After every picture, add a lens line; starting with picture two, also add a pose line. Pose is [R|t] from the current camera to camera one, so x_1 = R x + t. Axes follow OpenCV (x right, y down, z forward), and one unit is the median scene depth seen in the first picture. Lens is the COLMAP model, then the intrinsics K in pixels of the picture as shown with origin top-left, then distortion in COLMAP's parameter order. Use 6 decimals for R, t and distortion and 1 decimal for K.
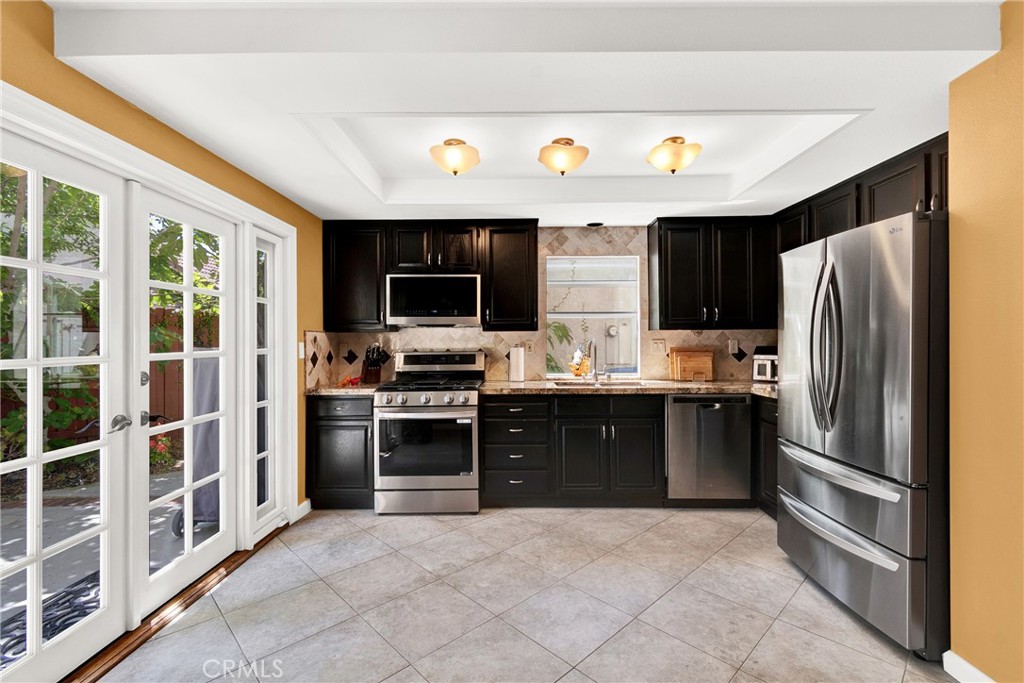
lens RADIAL K [[454.1, 0, 515.2], [0, 454.1, 339.1], [0, 0, 1]] dist [0.000743, -0.000068]
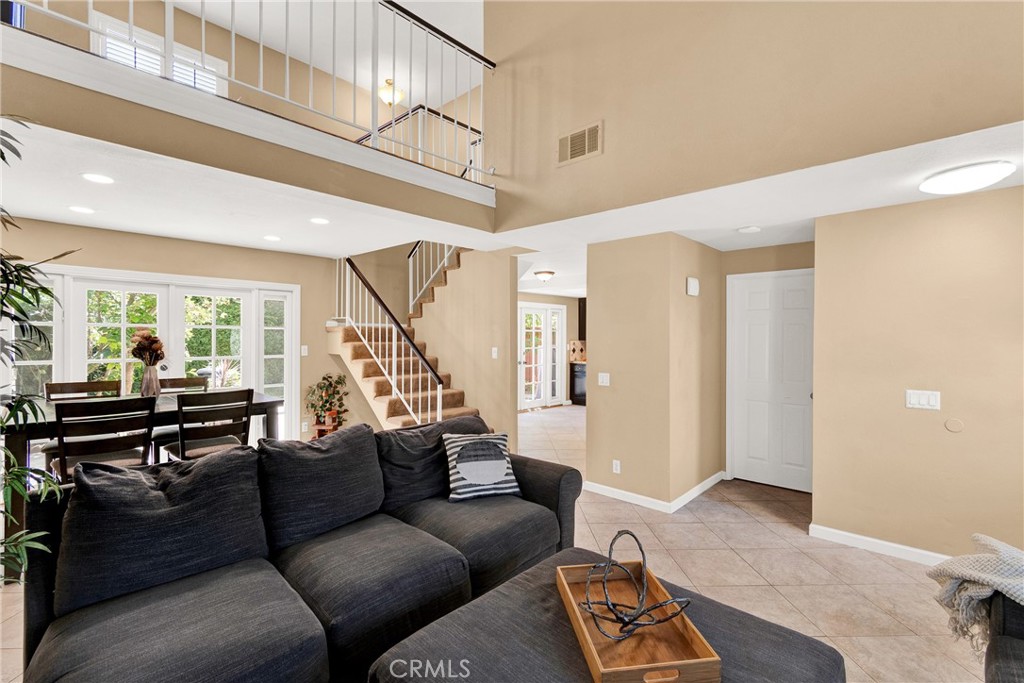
lens RADIAL K [[456.7, 0, 516.0], [0, 456.7, 338.6], [0, 0, 1]] dist [0.000752, -0.000102]
pose [[0.734467, 0.007132, -0.678606, 1.238479], [-0.001448, 0.999959, 0.008942, -0.054691], [0.678642, -0.005585, 0.734448, -1.336363]]
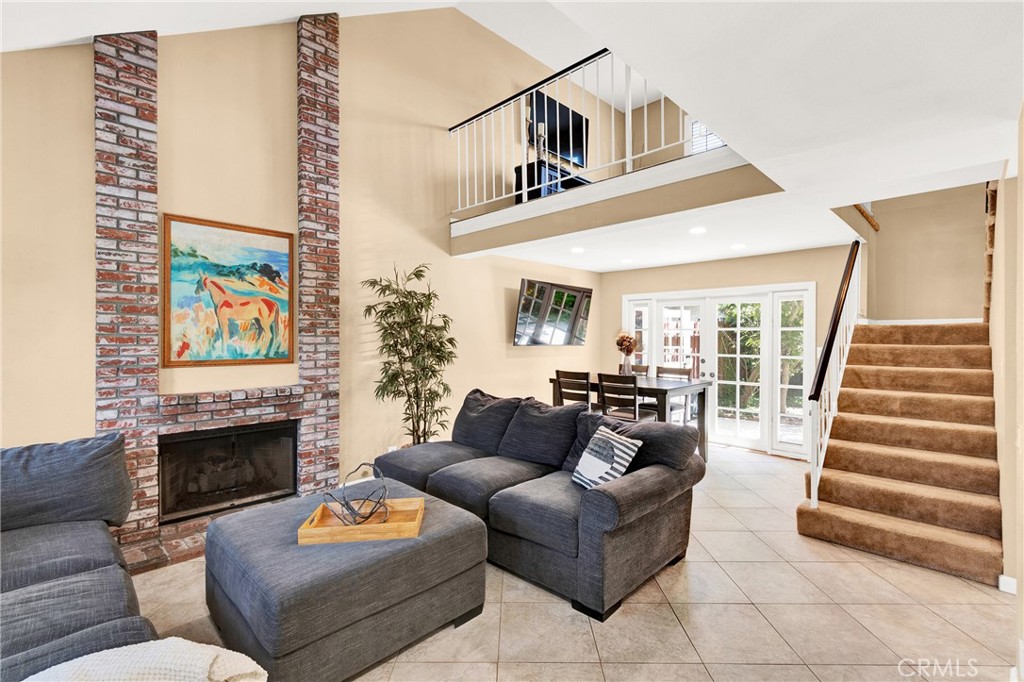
lens RADIAL K [[456.7, 0, 516.0], [0, 456.7, 338.1], [0, 0, 1]] dist [0.000752, -0.000102]
pose [[-0.701693, 0.006312, -0.712451, 1.350881], [0.005227, 0.999979, 0.003712, -0.053535], [0.712460, -0.001119, -0.701712, -0.290433]]
